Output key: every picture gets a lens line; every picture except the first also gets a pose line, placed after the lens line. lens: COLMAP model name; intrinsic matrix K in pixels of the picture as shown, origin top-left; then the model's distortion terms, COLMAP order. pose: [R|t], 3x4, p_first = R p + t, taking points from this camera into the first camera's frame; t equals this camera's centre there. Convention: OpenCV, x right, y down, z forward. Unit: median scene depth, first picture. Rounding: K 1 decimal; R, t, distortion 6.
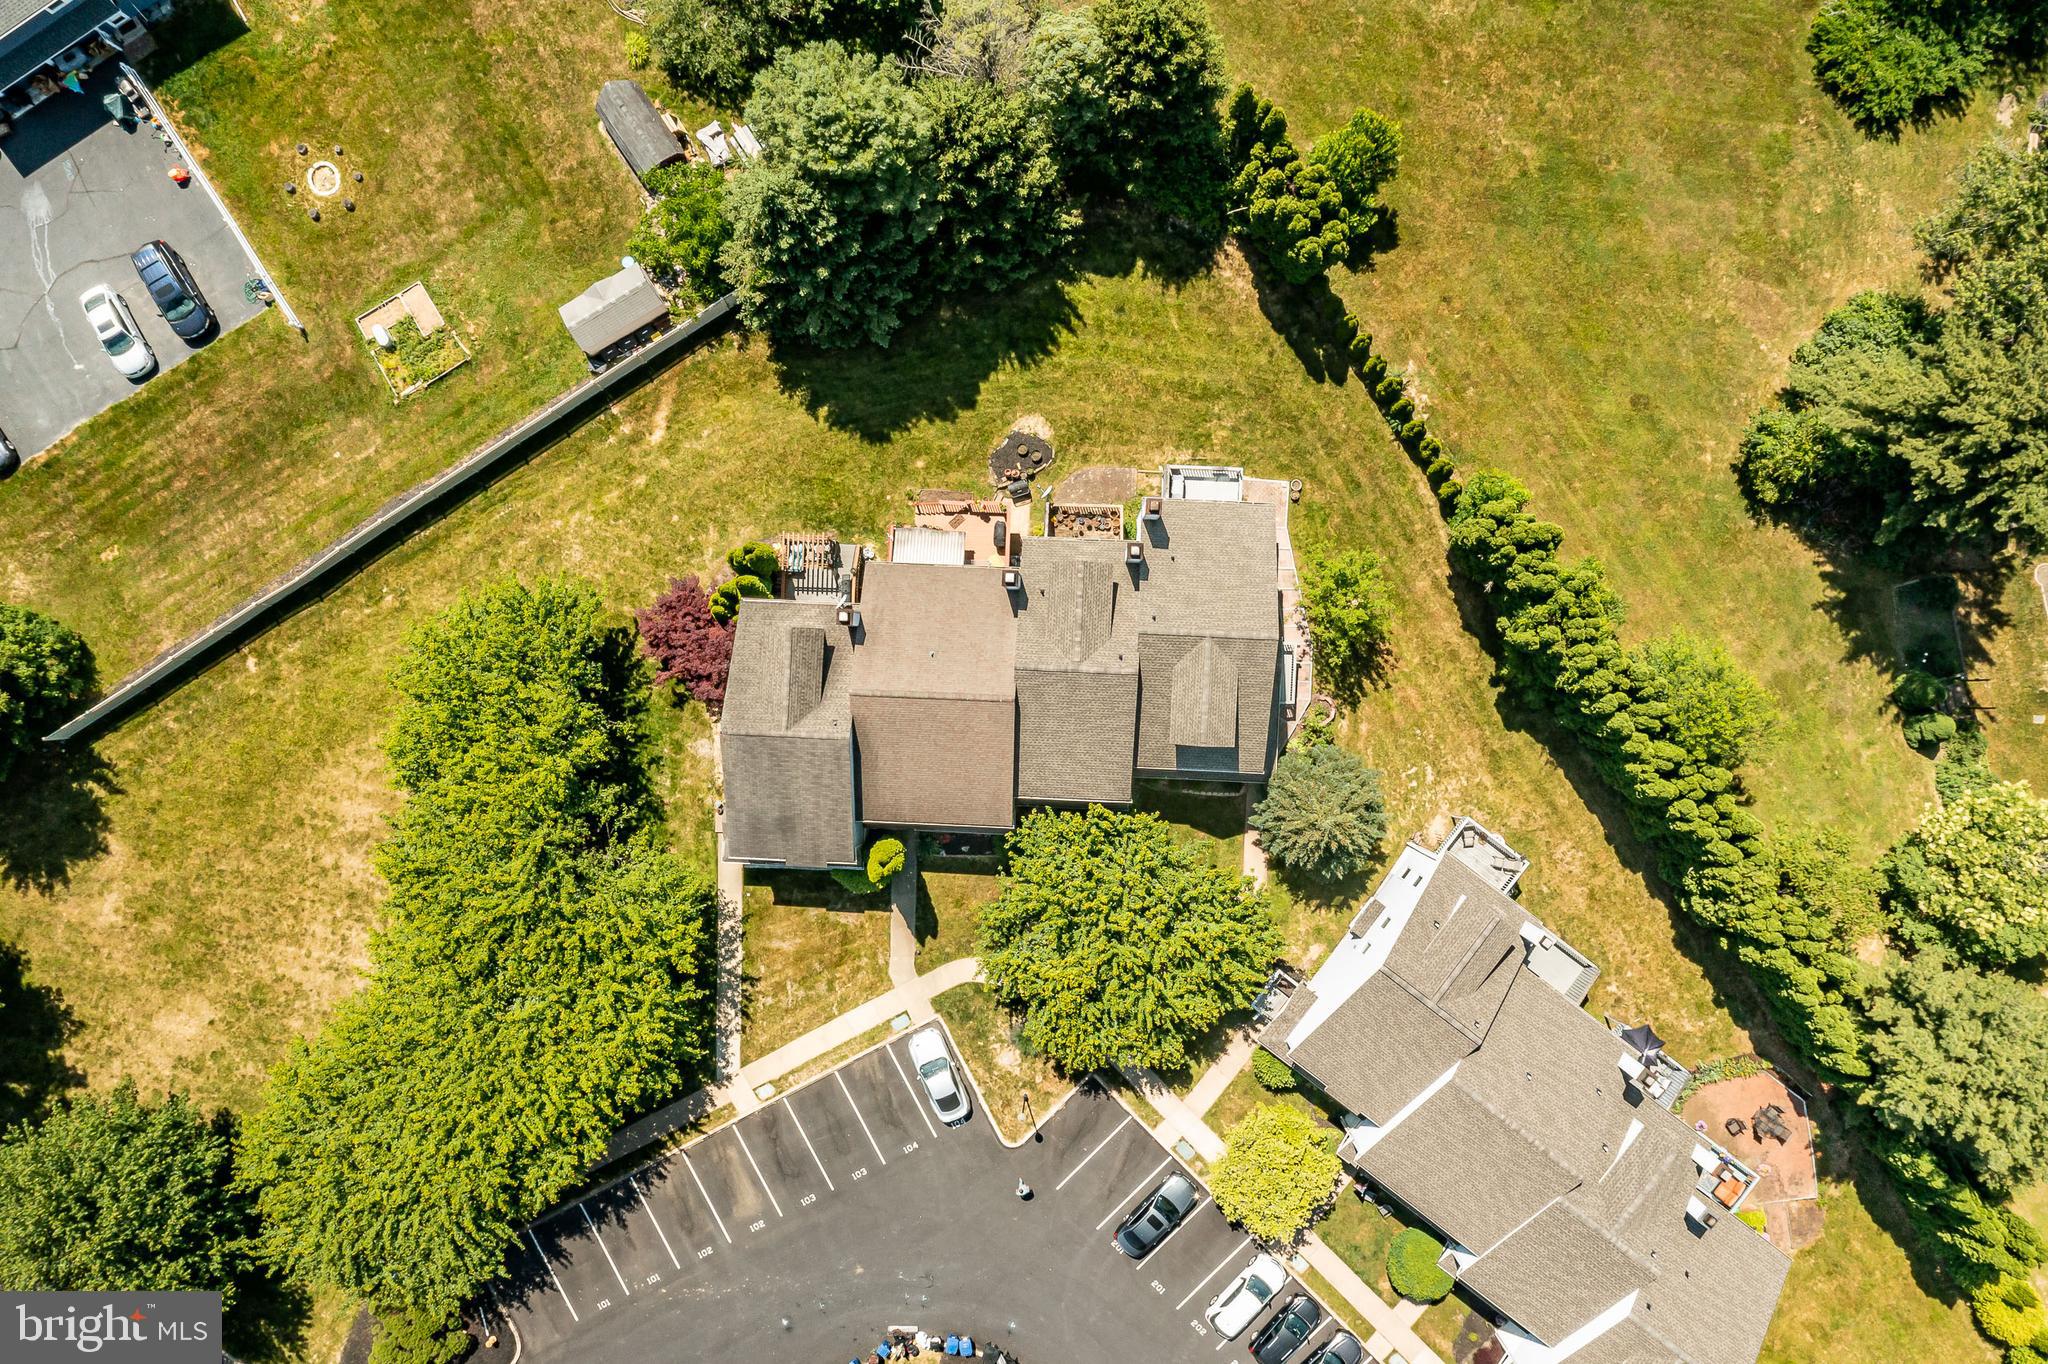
lens RADIAL K [[1608.8, 0, 1021.0], [0, 1608.8, 675.8], [0, 0, 1]] dist [-0.002448, 0.043181]
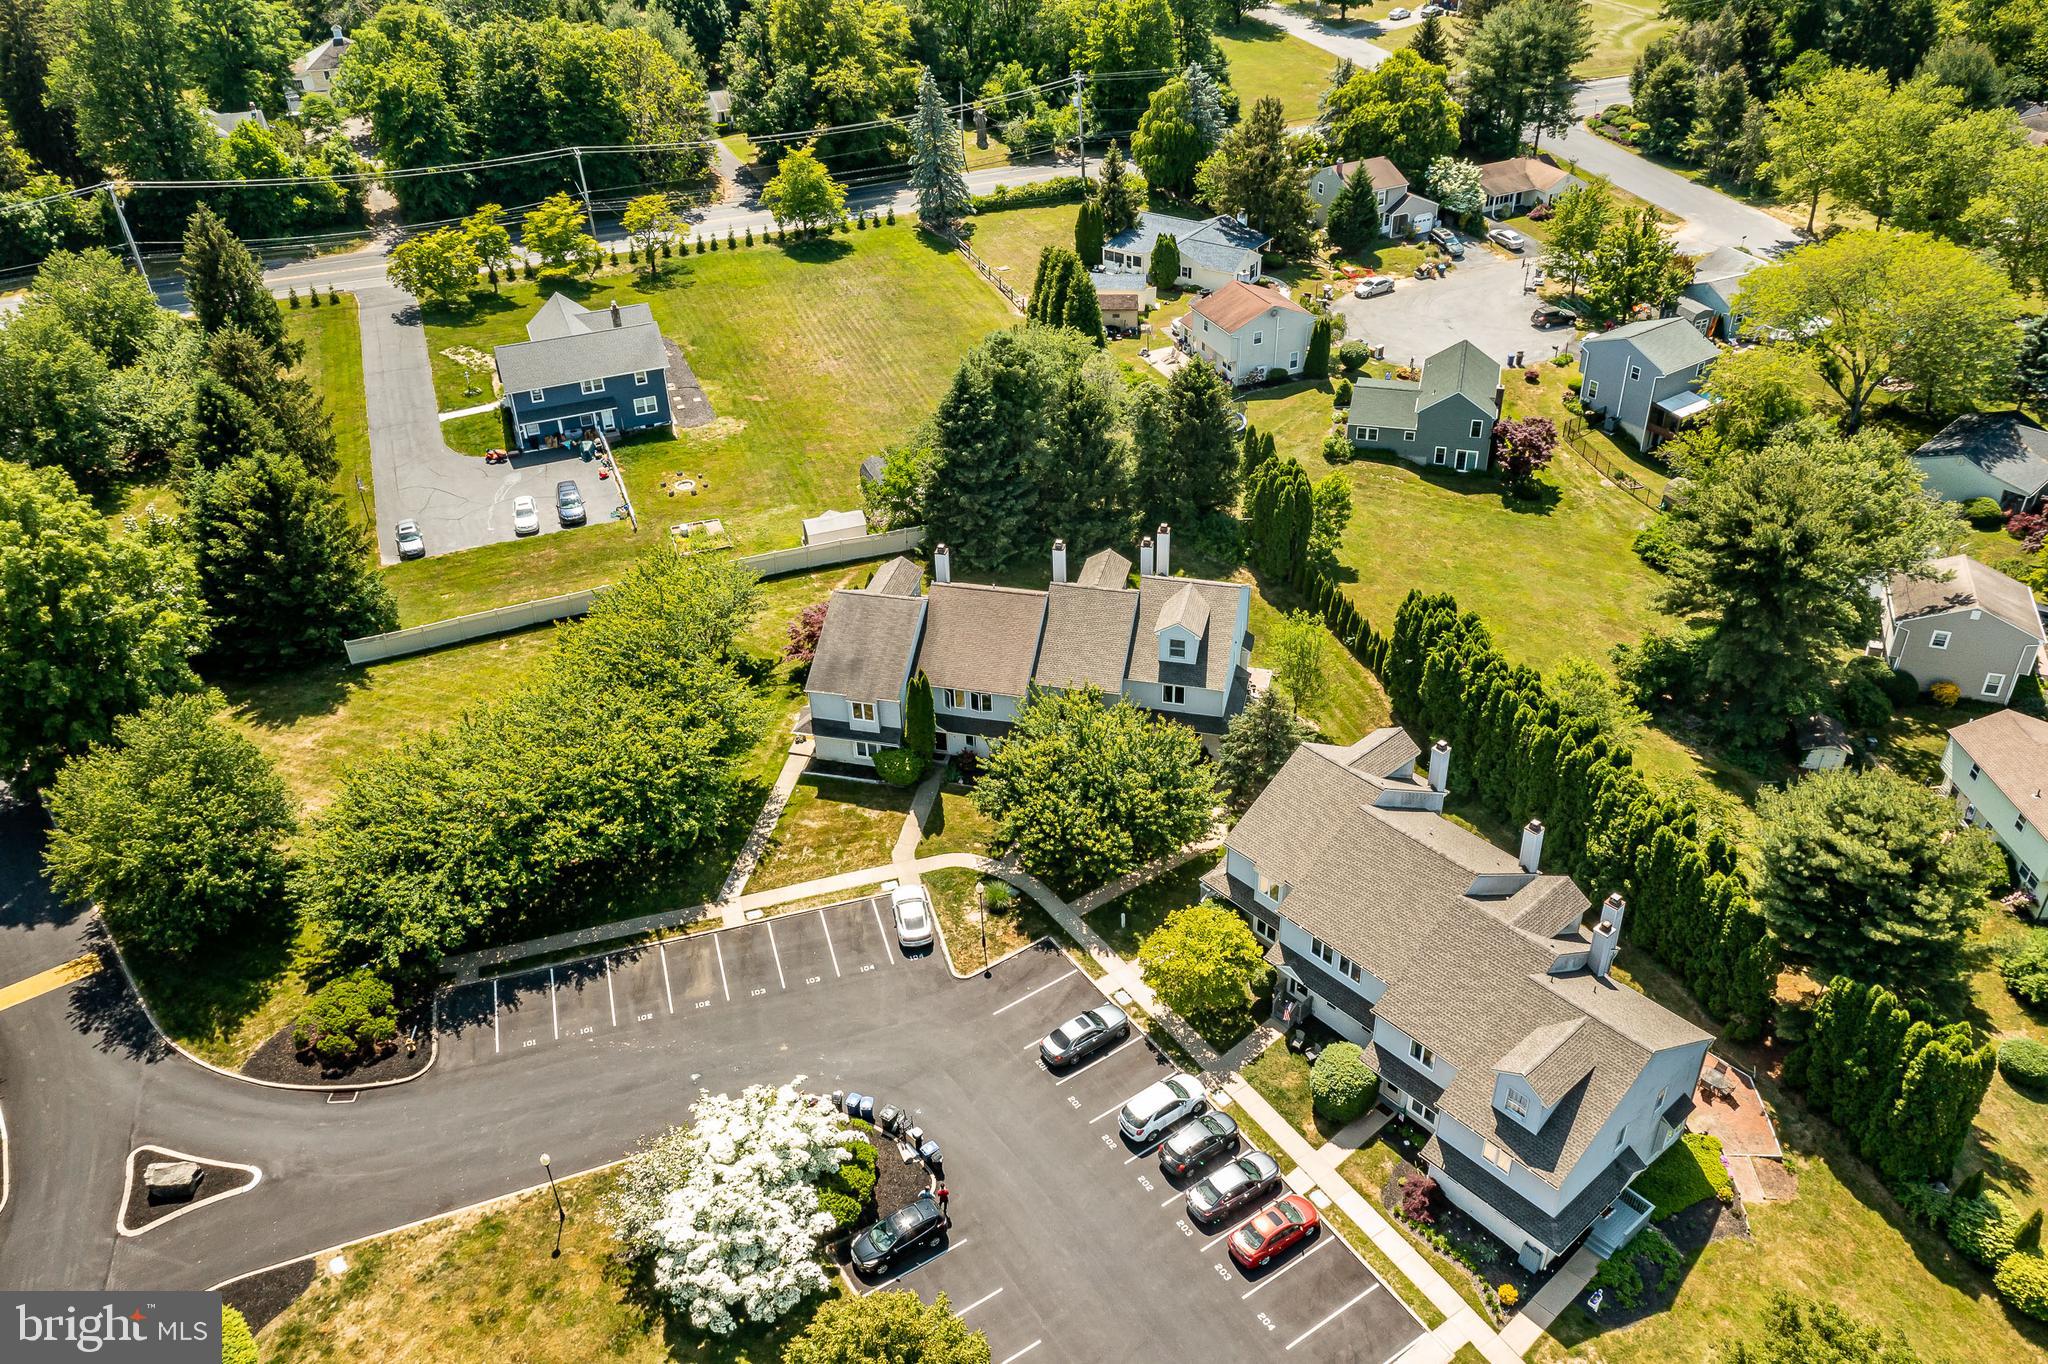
lens RADIAL K [[1608.8, 0, 1031.2], [0, 1608.8, 685.7], [0, 0, 1]] dist [-0.002448, 0.043181]
pose [[0.981062, 0.110496, -0.159084, 0.187601], [-0.193690, 0.554894, -0.809059, 1.038797], [-0.001123, 0.824550, 0.565788, 0.250313]]
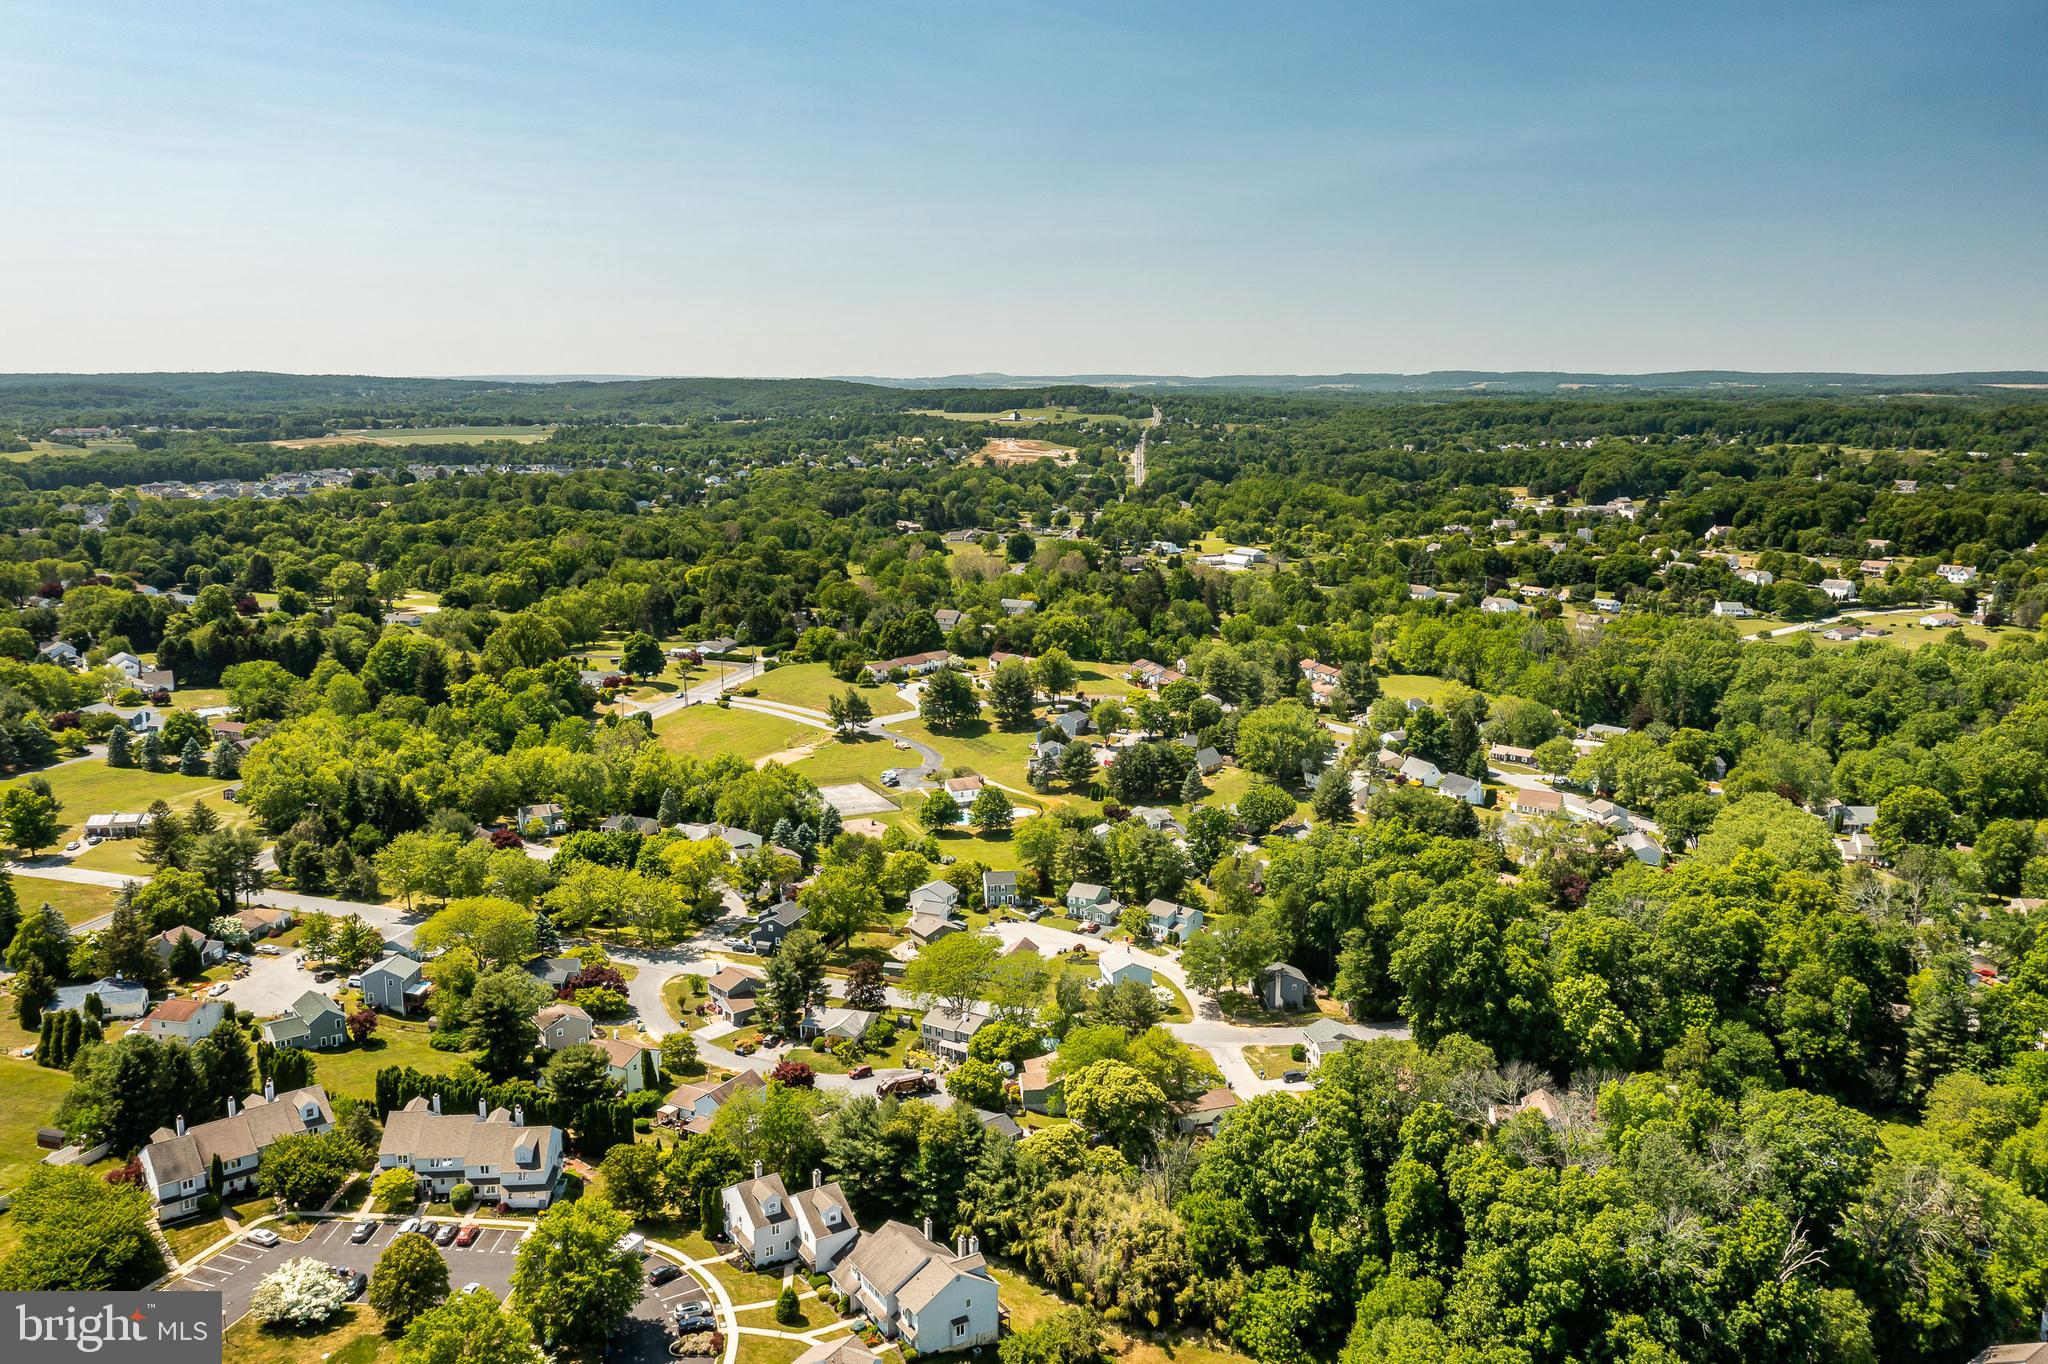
lens RADIAL K [[1608.8, 0, 1021.8], [0, 1608.8, 688.3], [0, 0, 1]] dist [-0.002448, 0.043181]
pose [[0.742296, -0.093469, 0.663521, -0.816219], [0.669618, 0.139922, -0.729406, 2.947414], [-0.024665, 0.985741, 0.166452, -0.383978]]
